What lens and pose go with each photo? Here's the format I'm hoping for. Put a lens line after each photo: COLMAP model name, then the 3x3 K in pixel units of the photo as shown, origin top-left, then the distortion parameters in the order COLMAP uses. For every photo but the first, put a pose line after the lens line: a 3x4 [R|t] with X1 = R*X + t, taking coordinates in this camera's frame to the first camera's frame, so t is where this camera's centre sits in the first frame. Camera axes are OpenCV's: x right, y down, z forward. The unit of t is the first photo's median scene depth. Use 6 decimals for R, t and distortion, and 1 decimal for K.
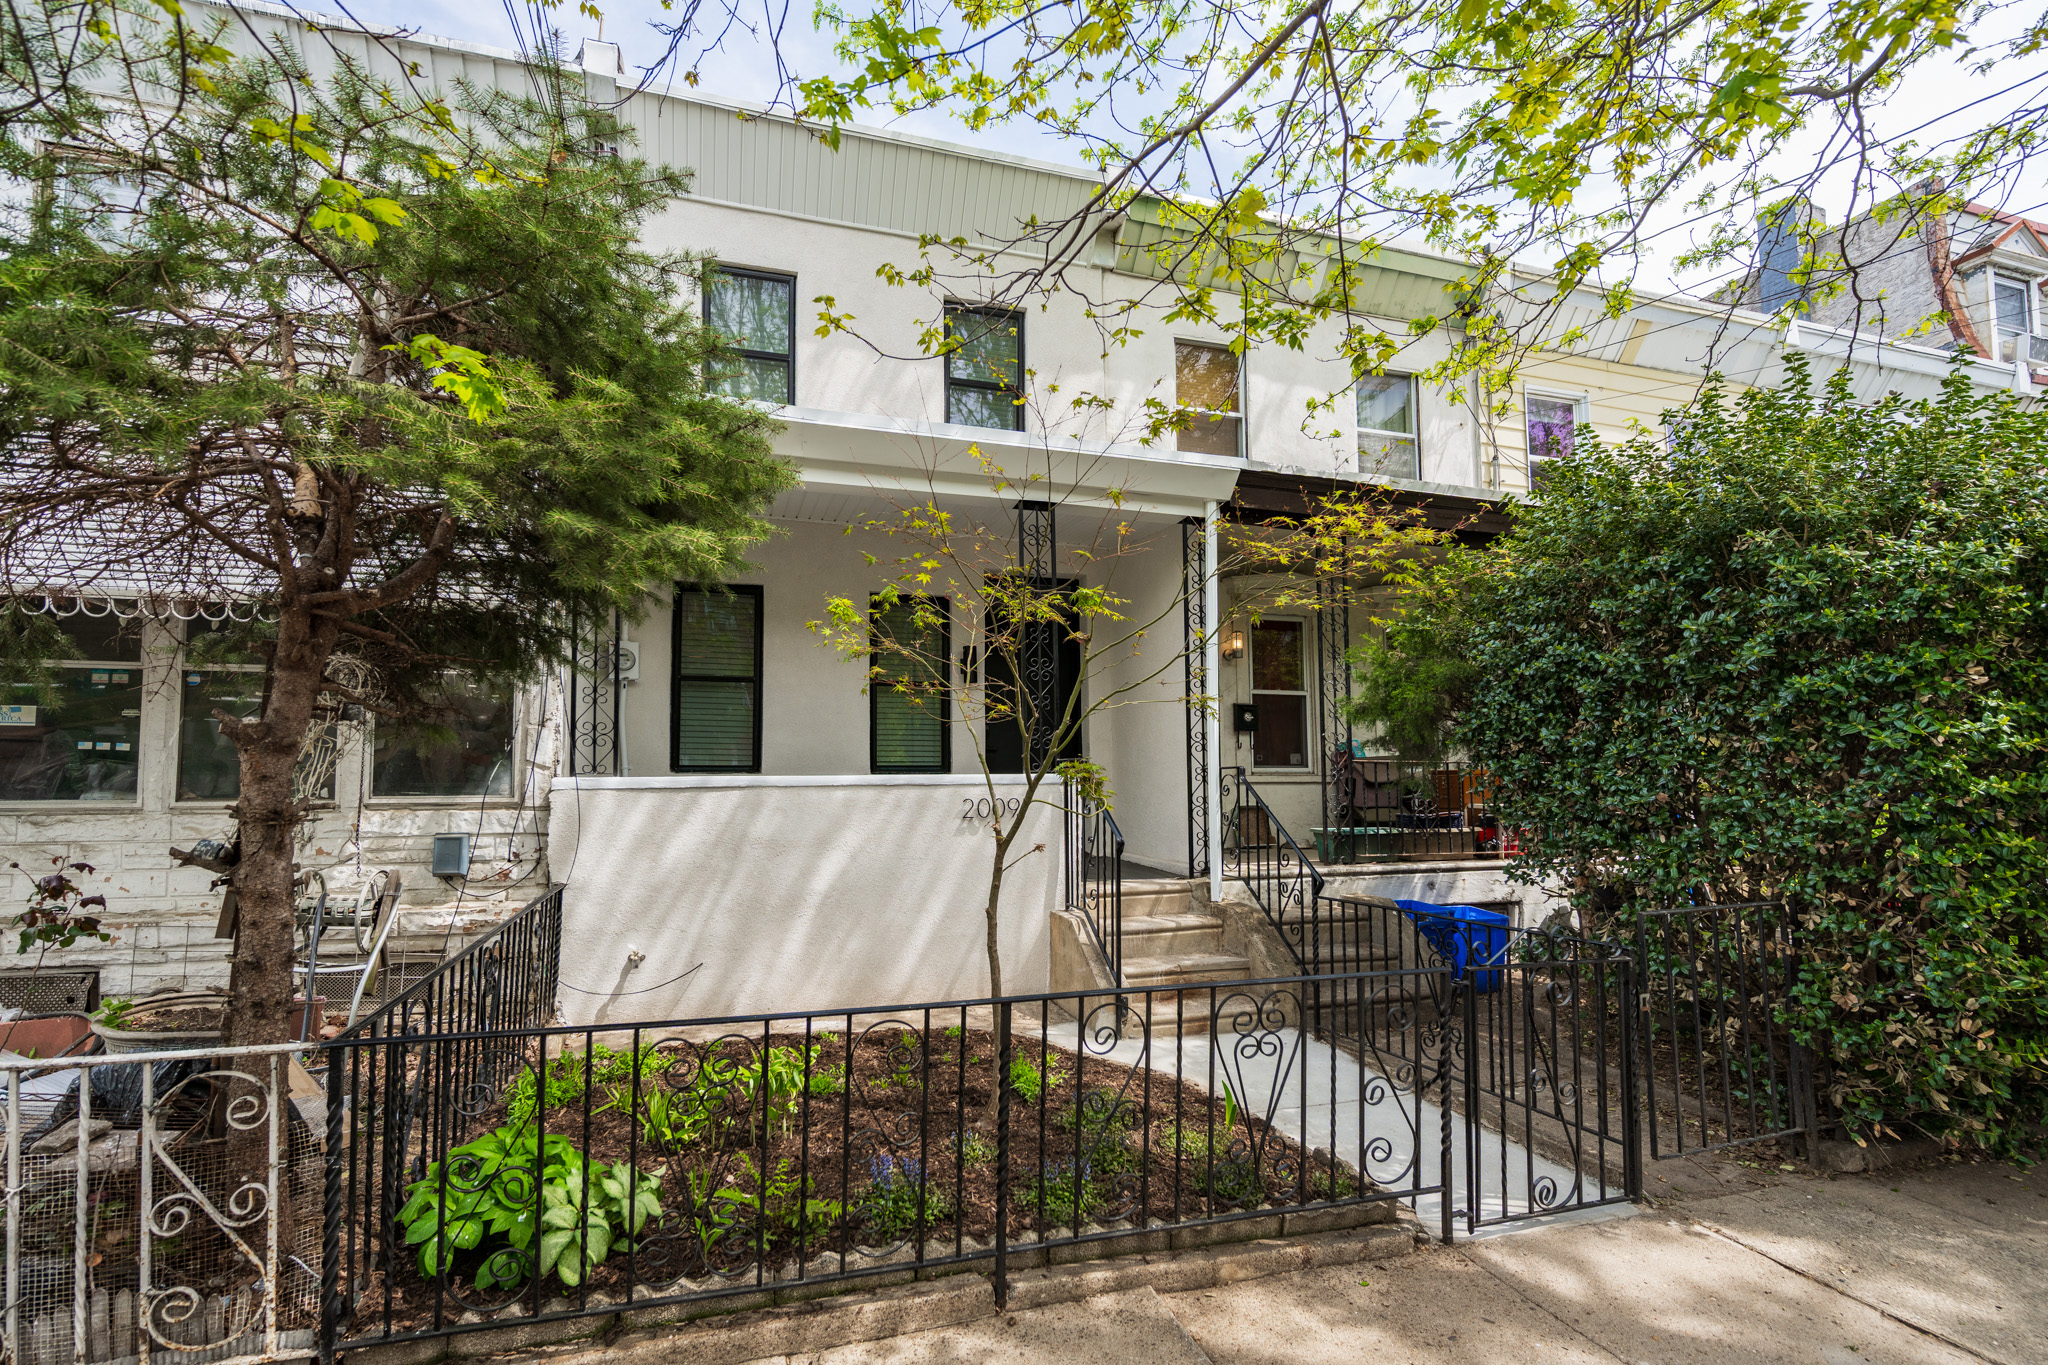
lens RADIAL K [[949.5, 0, 969.0], [0, 949.5, 749.2], [0, 0, 1]] dist [-0.000487, 0.000002]
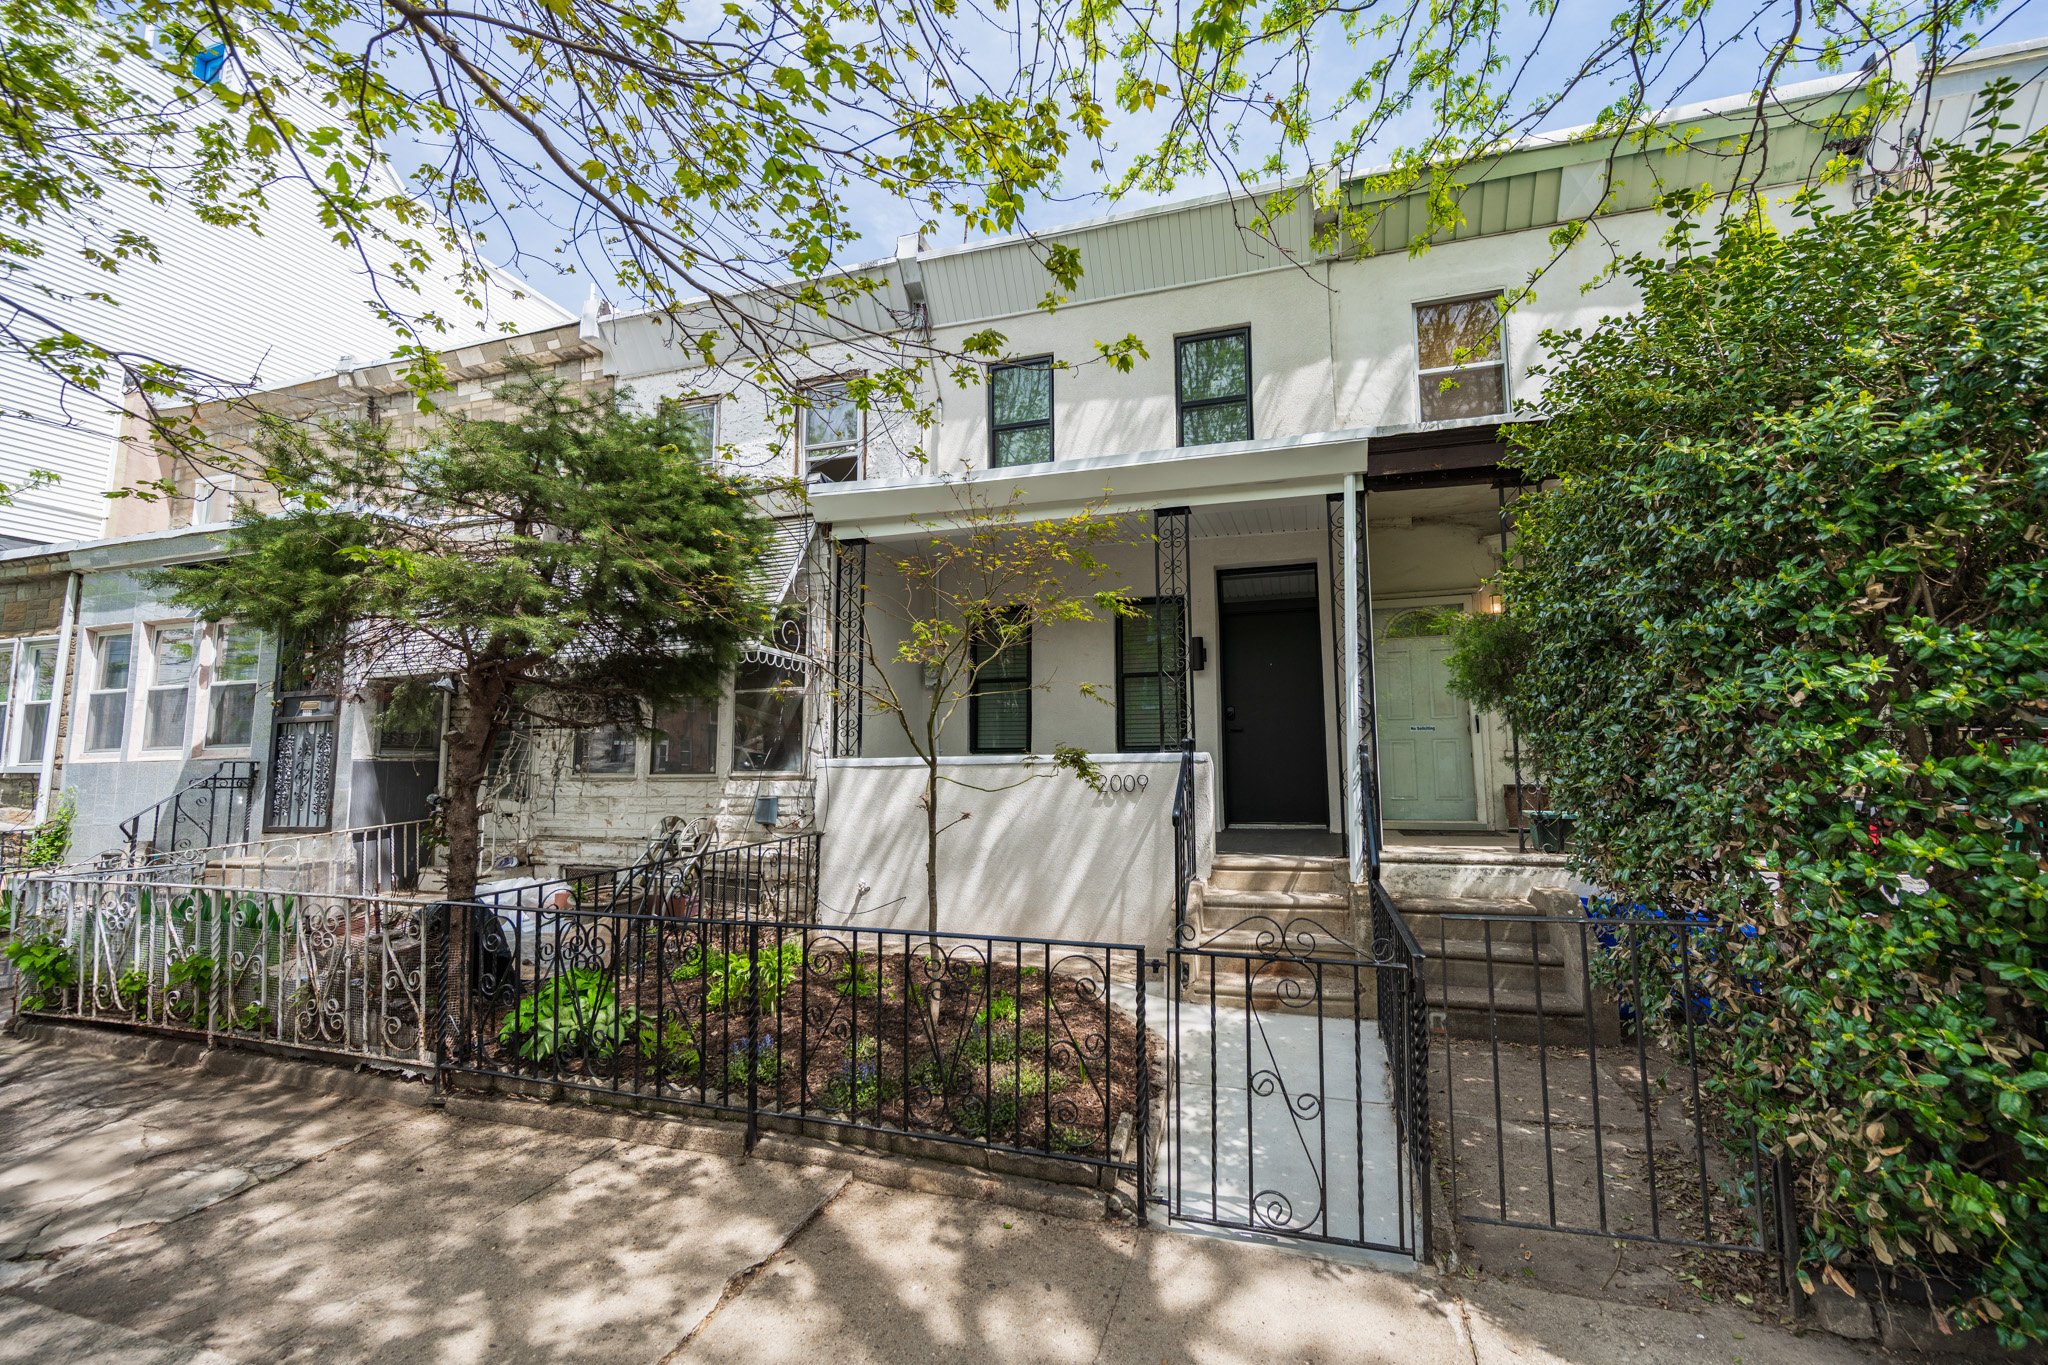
lens RADIAL K [[826.6, 0, 1005.4], [0, 826.6, 698.4], [0, 0, 1]] dist [-0.002310, 0.001020]
pose [[0.827577, -0.046408, -0.559431, 0.511128], [0.025292, 0.998647, -0.045429, 0.002026], [0.560782, 0.023447, 0.827631, 0.107198]]
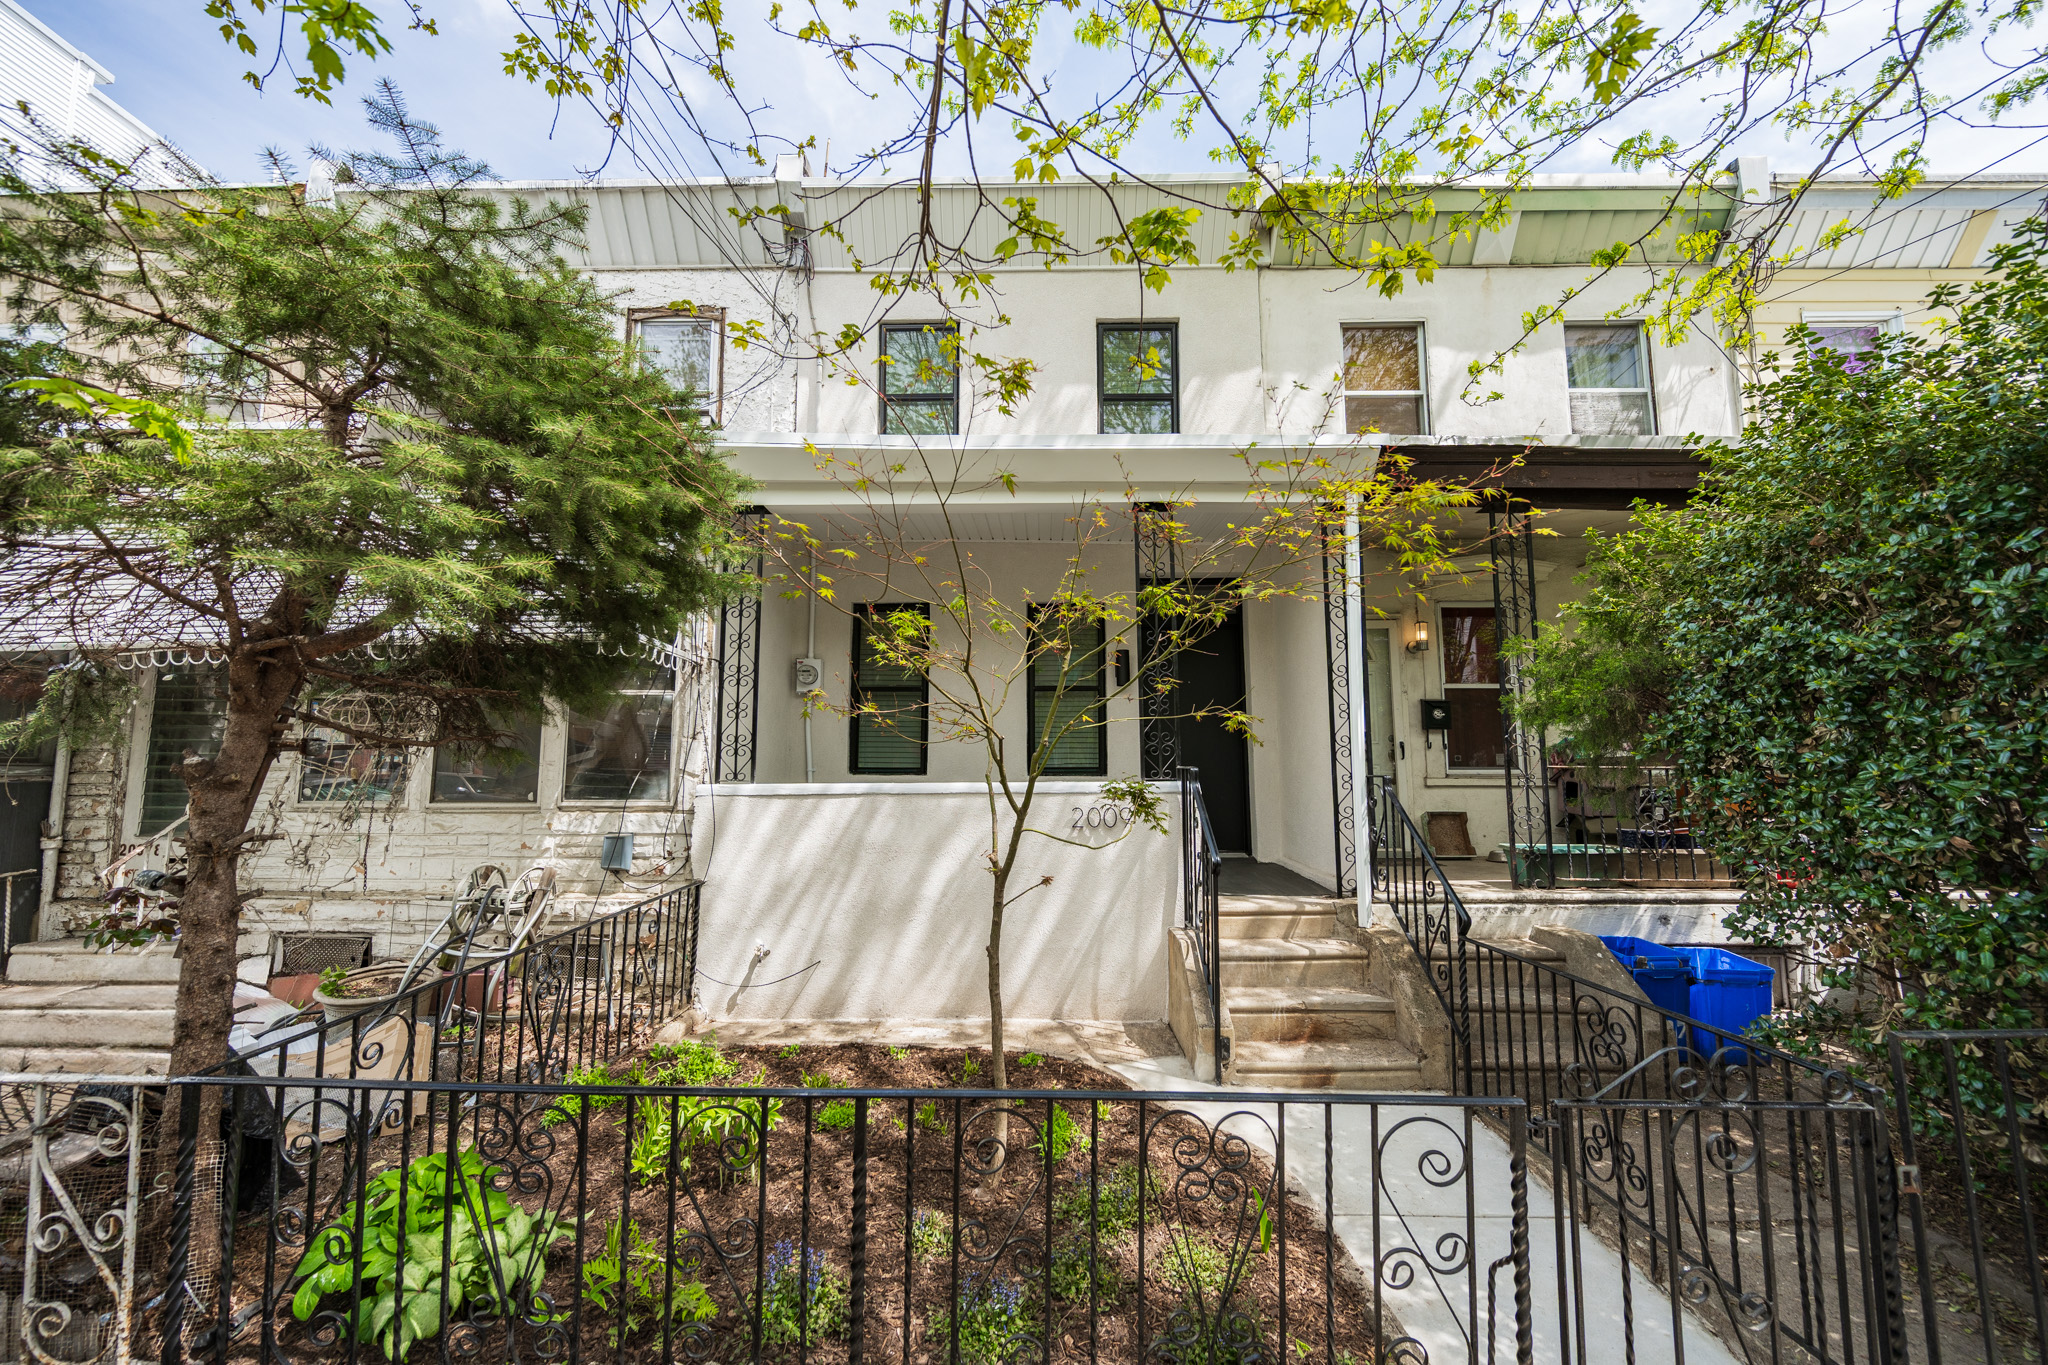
lens RADIAL K [[826.6, 0, 985.7], [0, 826.6, 696.7], [0, 0, 1]] dist [-0.002310, 0.001020]
pose [[0.952402, -0.023615, -0.303927, 0.186190], [0.008692, 0.998693, -0.050361, -0.021989], [0.304720, 0.045322, 0.951363, 0.167024]]
